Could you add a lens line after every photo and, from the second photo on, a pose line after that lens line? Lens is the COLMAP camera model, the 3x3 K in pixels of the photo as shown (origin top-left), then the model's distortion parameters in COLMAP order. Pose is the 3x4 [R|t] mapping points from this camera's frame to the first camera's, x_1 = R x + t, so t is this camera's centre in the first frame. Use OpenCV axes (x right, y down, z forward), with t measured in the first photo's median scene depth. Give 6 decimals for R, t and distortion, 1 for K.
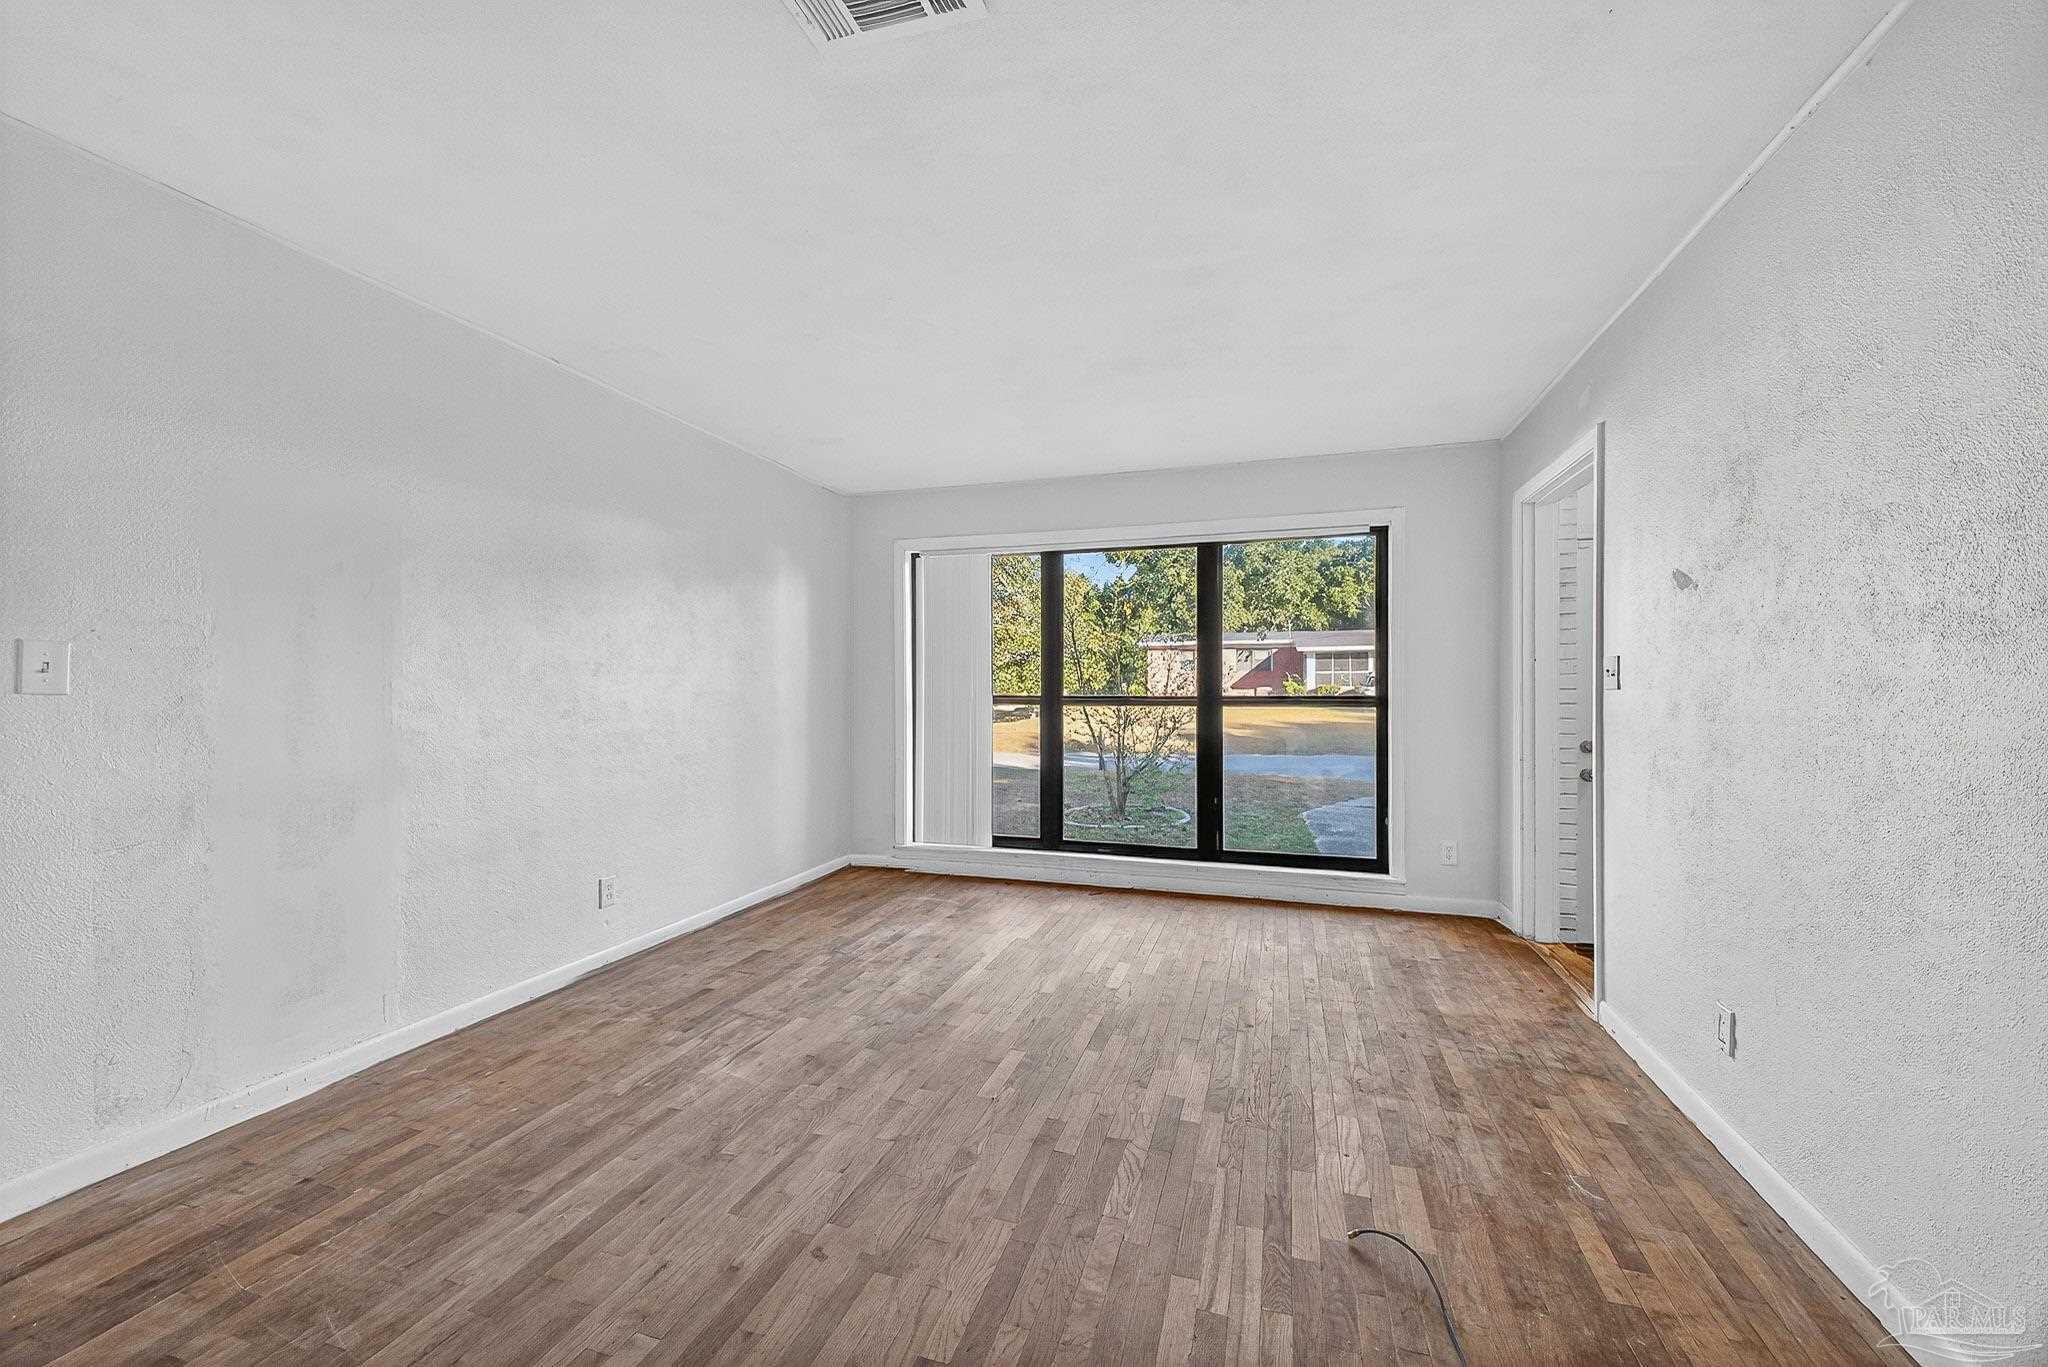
lens RADIAL K [[805.3, 0, 1024.0], [0, 805.3, 683.5], [0, 0, 1]] dist [0.021478, -0.007134]
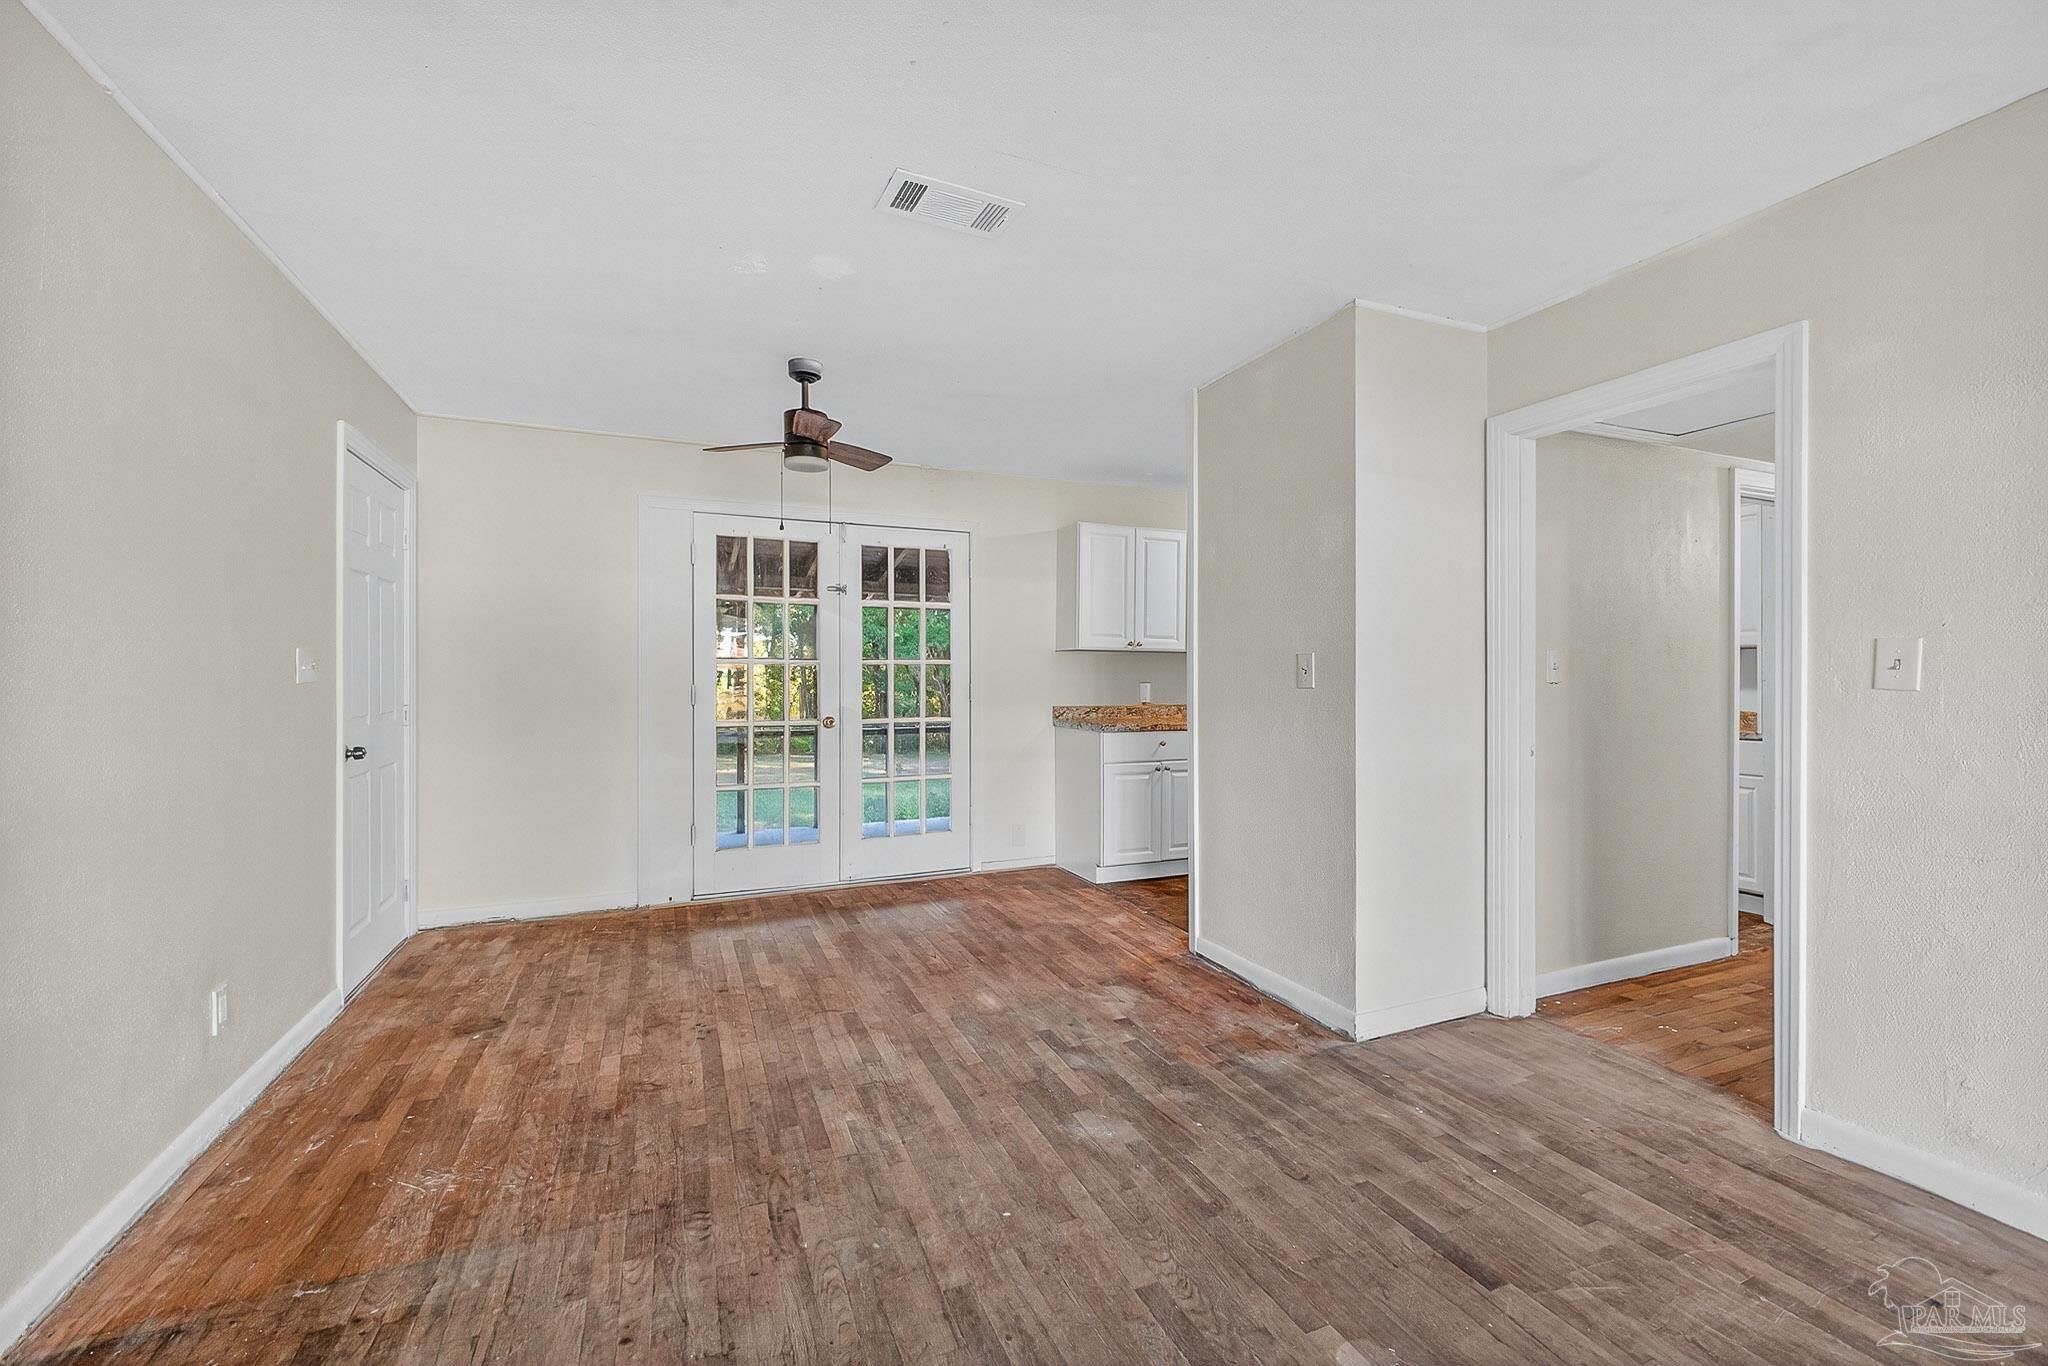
lens RADIAL K [[833.5, 0, 1027.4], [0, 833.5, 677.3], [0, 0, 1]] dist [0.002591, -0.000247]
pose [[-0.753084, 0.000033, -0.657924, 0.224128], [0.000024, 1.000000, 0.000022, -0.001697], [0.657924, 0.000000, -0.753084, 0.710193]]
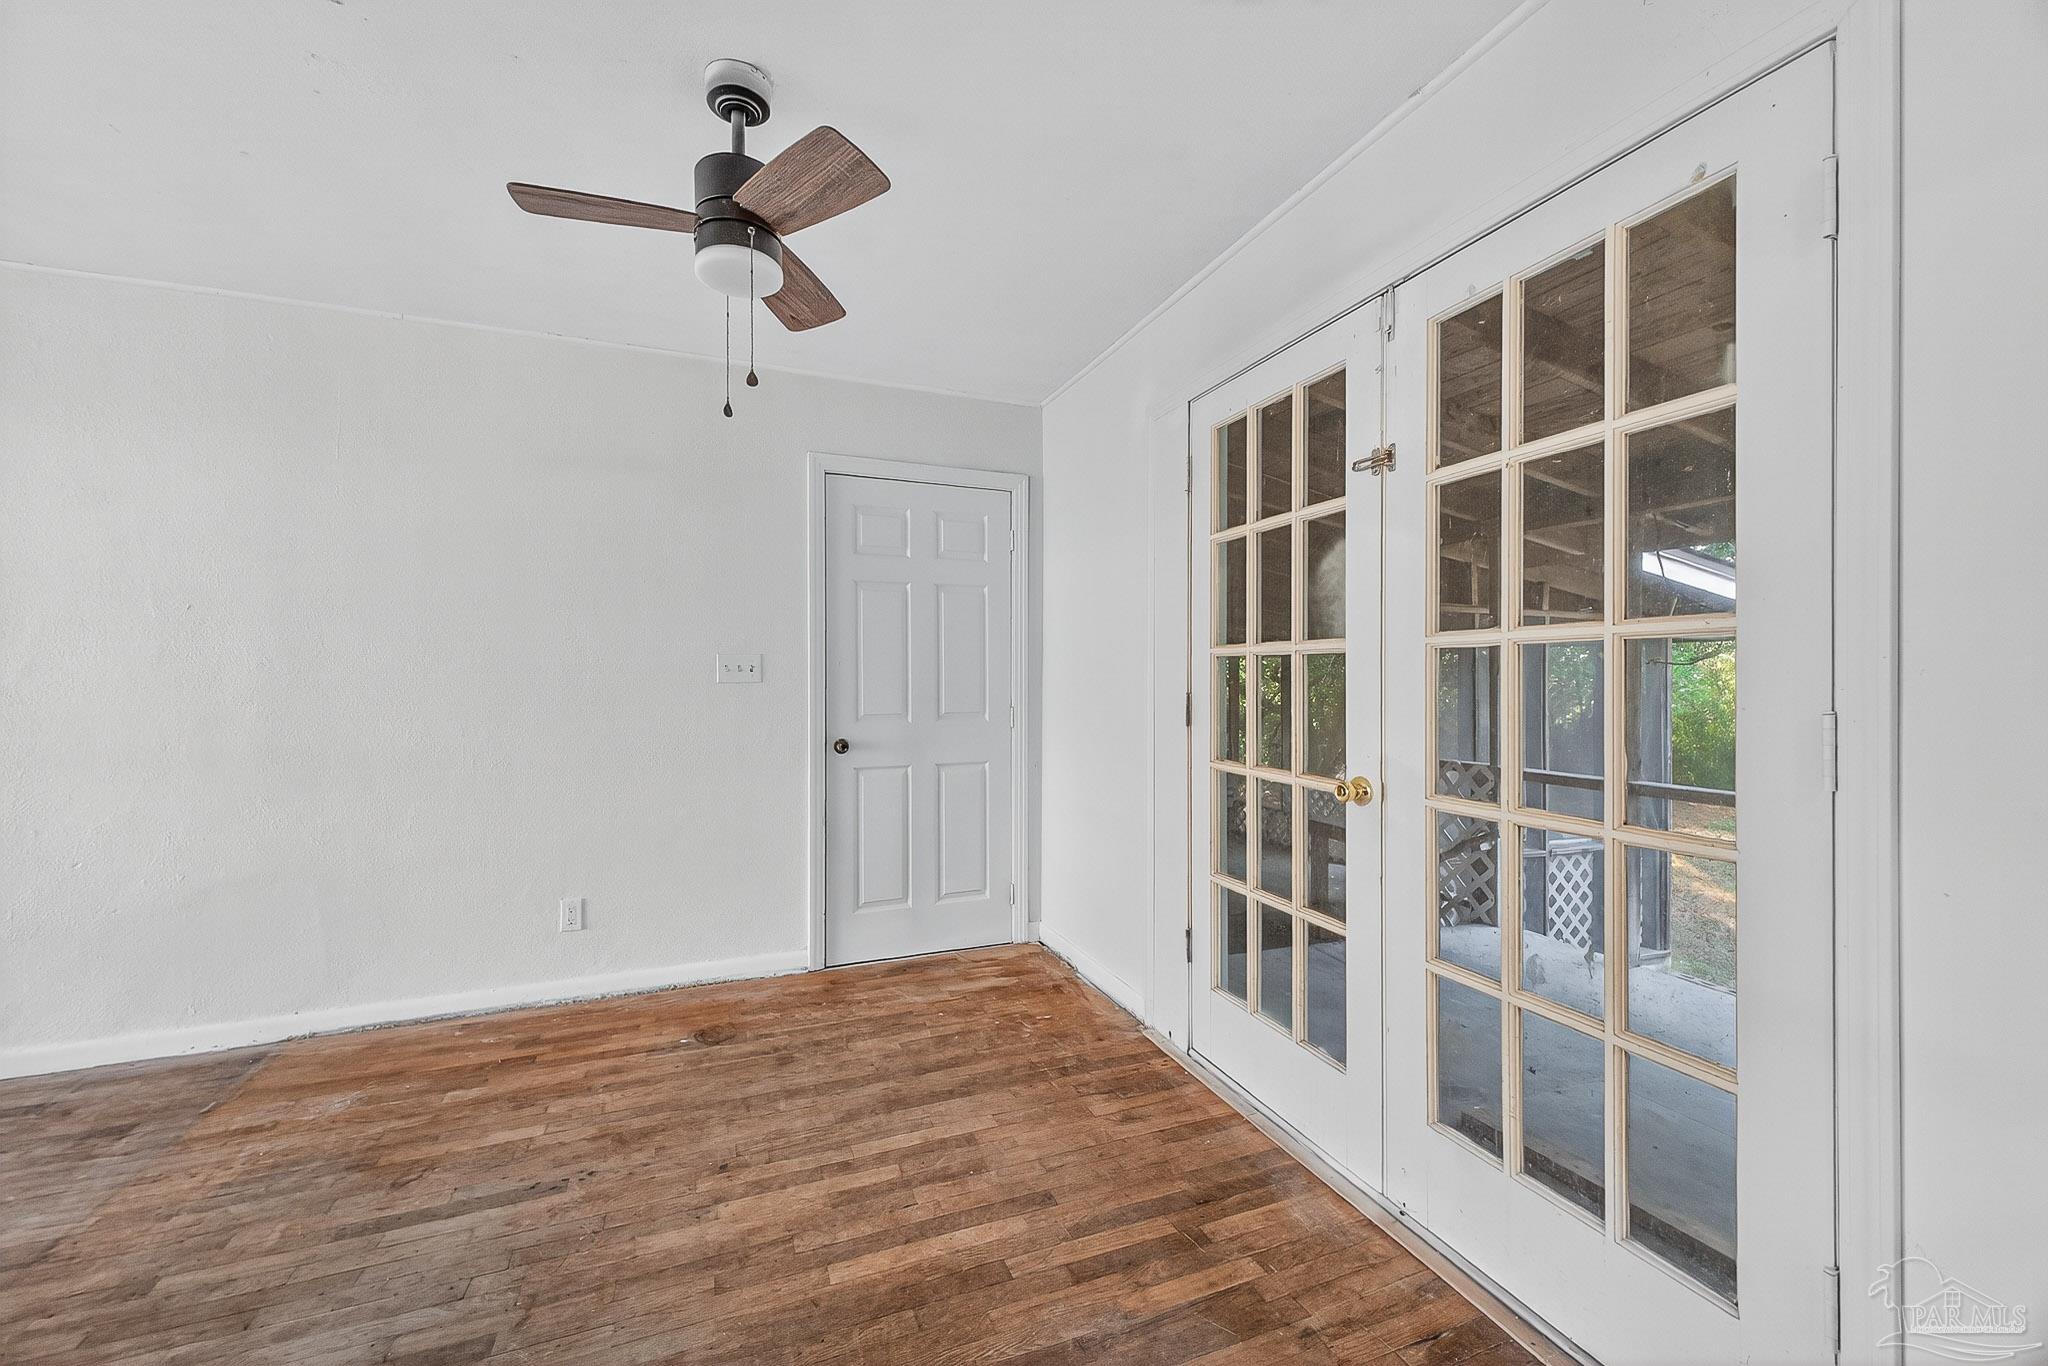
lens RADIAL K [[805.3, 0, 1024.0], [0, 805.3, 683.0], [0, 0, 1]] dist [0.021478, -0.007134]
pose [[-0.630051, -0.008690, 0.776505, -0.891116], [-0.005419, 0.999962, 0.006794, -0.004158], [-0.776535, 0.000073, -0.630075, -0.151212]]
